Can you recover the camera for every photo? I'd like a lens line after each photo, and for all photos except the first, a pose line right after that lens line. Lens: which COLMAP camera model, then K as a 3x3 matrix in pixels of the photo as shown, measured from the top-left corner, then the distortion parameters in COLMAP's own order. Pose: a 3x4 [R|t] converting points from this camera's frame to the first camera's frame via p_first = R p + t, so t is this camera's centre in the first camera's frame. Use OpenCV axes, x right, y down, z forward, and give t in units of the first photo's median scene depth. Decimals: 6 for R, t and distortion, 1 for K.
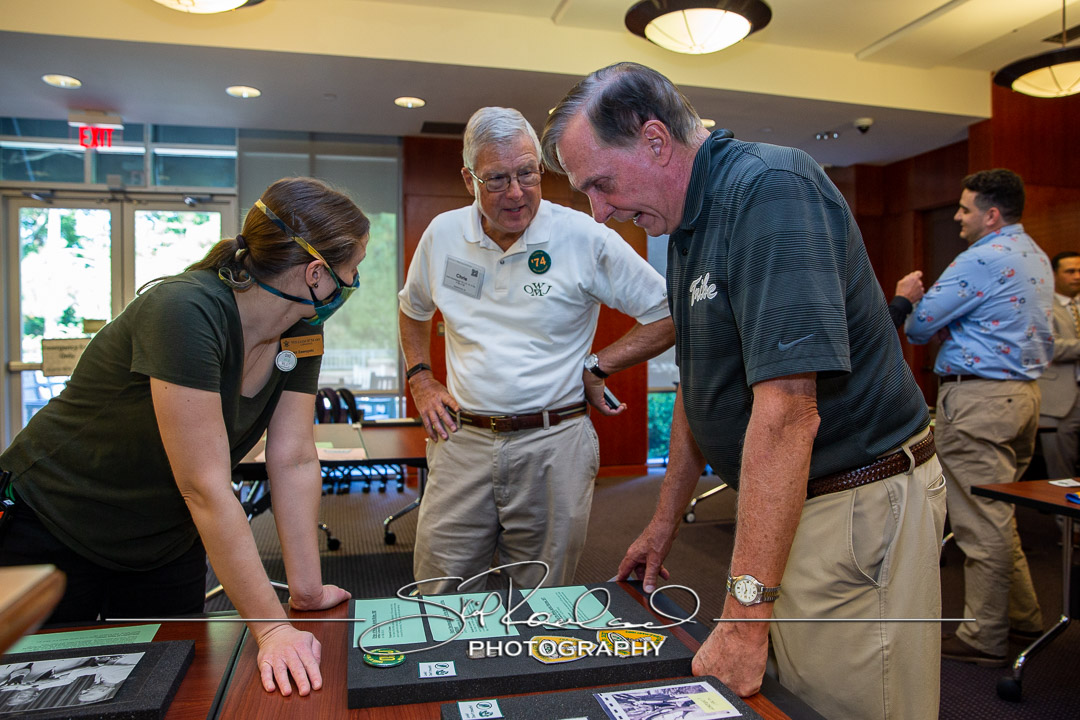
lens RADIAL K [[797.2, 0, 540.0], [0, 797.2, 360.0], [0, 0, 1]] dist [-0.039536, 0.001787]
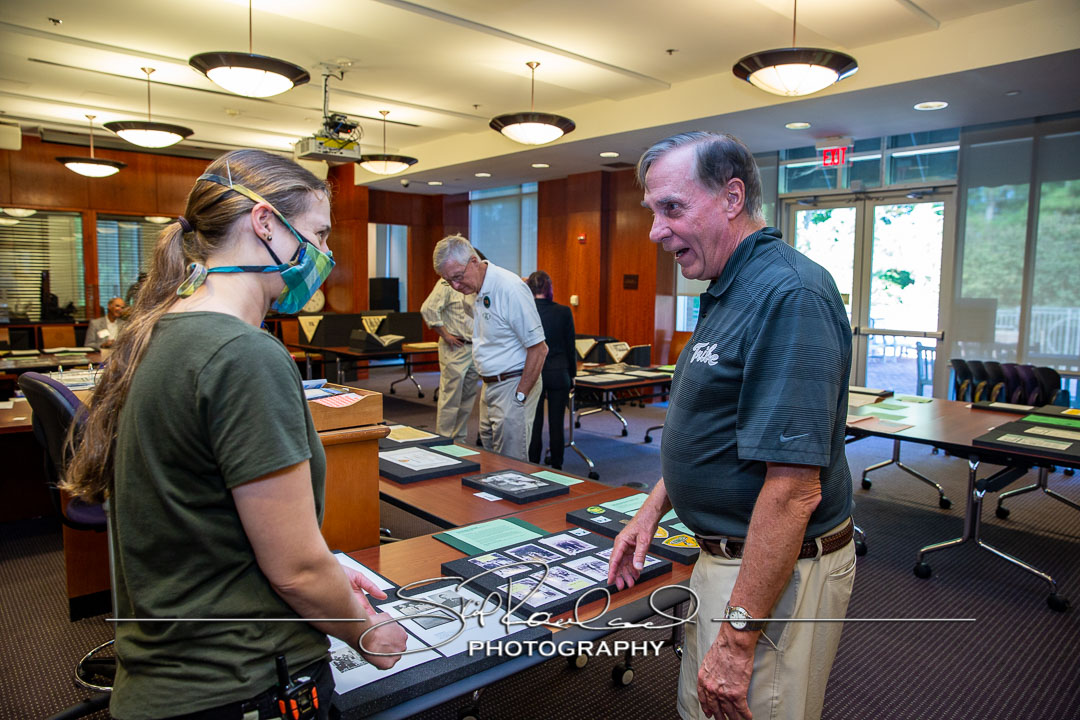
lens RADIAL K [[797.2, 0, 540.0], [0, 797.2, 360.0], [0, 0, 1]] dist [-0.039536, 0.001787]
pose [[0.457775, 0.105551, -0.882780, 0.374717], [-0.029713, 0.994189, 0.103464, -0.063484], [0.888571, -0.021134, 0.458251, -0.041620]]
